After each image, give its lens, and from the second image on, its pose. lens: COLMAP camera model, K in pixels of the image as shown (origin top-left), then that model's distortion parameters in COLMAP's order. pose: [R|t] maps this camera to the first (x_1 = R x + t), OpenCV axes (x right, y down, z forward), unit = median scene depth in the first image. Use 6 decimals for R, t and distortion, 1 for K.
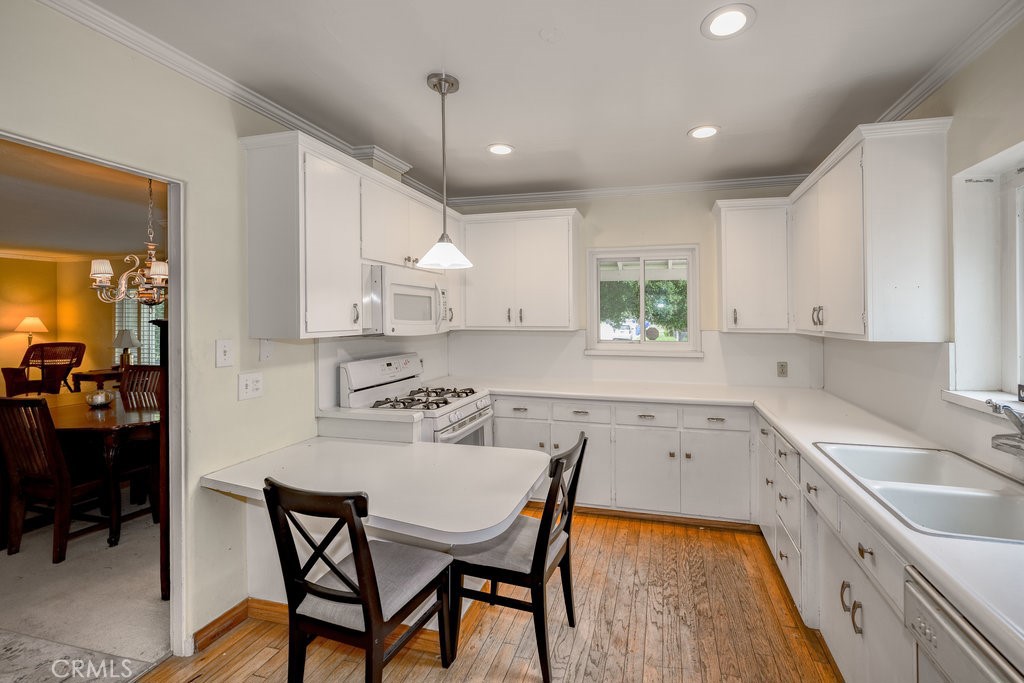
lens RADIAL K [[419.0, 0, 556.4], [0, 419.0, 315.5], [0, 0, 1]] dist [-0.000084, 0.000050]
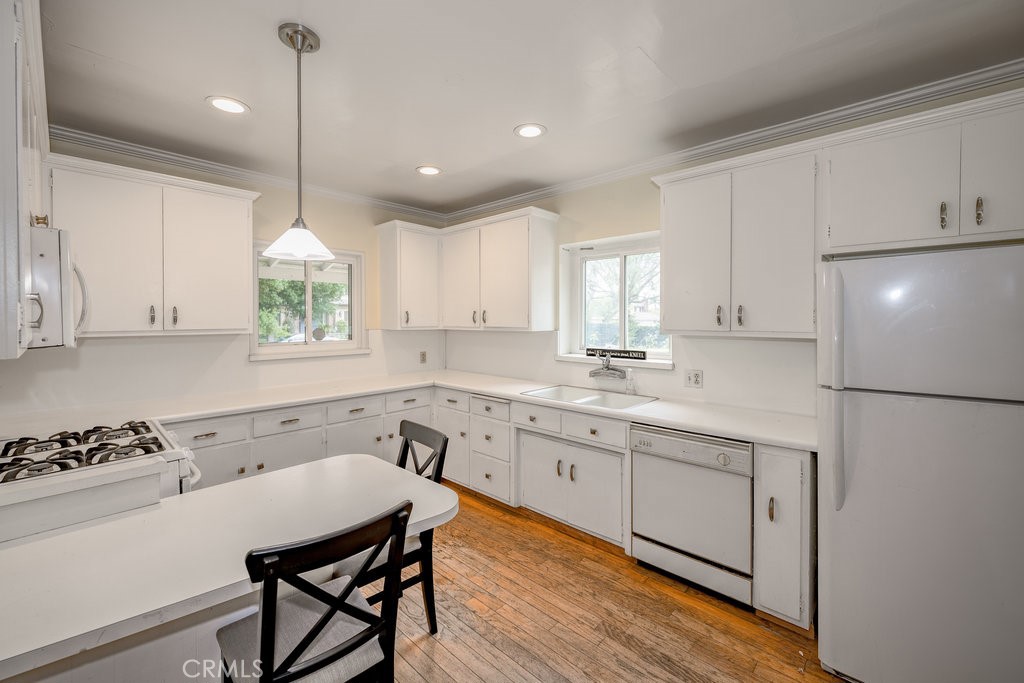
lens RADIAL K [[419.0, 0, 492.2], [0, 419.0, 322.0], [0, 0, 1]] dist [-0.000084, 0.000050]
pose [[0.511888, -0.008664, 0.859009, -0.634348], [-0.003278, 0.999922, 0.012039, 0.001402], [-0.859046, -0.008978, 0.511820, 0.187699]]
